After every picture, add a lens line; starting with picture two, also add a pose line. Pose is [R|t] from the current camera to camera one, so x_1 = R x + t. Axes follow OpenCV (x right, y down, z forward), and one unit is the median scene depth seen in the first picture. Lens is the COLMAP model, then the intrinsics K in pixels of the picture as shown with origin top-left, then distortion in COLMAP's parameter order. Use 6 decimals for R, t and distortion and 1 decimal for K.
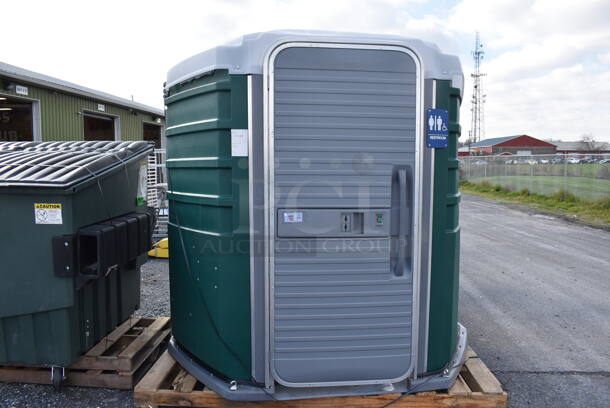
lens RADIAL K [[475.5, 0, 308.0], [0, 475.5, 206.4], [0, 0, 1]] dist [-0.089522, 0.007161]
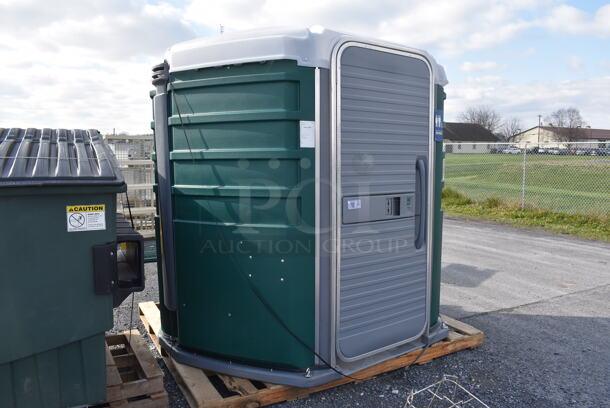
lens RADIAL K [[475.5, 0, 307.0], [0, 475.5, 206.1], [0, 0, 1]] dist [-0.089522, 0.007161]
pose [[0.865870, -0.056691, 0.497046, -0.639216], [0.048089, 0.998389, 0.030098, -0.010619], [-0.497952, -0.002158, 0.867202, 0.112665]]
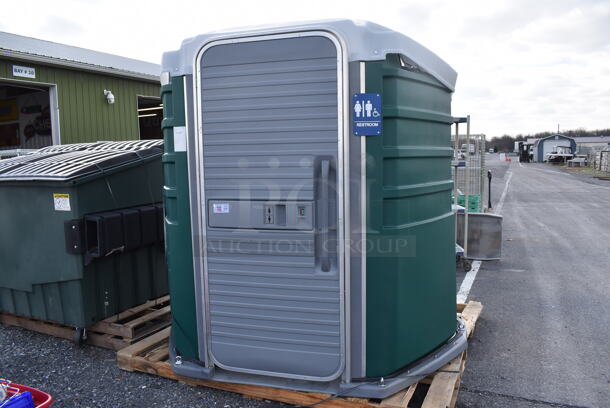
lens RADIAL K [[475.5, 0, 308.2], [0, 475.5, 206.2], [0, 0, 1]] dist [-0.089522, 0.007161]
pose [[0.926211, 0.016091, -0.376662, 0.522360], [-0.010292, 0.999796, 0.017404, -0.001860], [0.376865, -0.012243, 0.926187, 0.101157]]
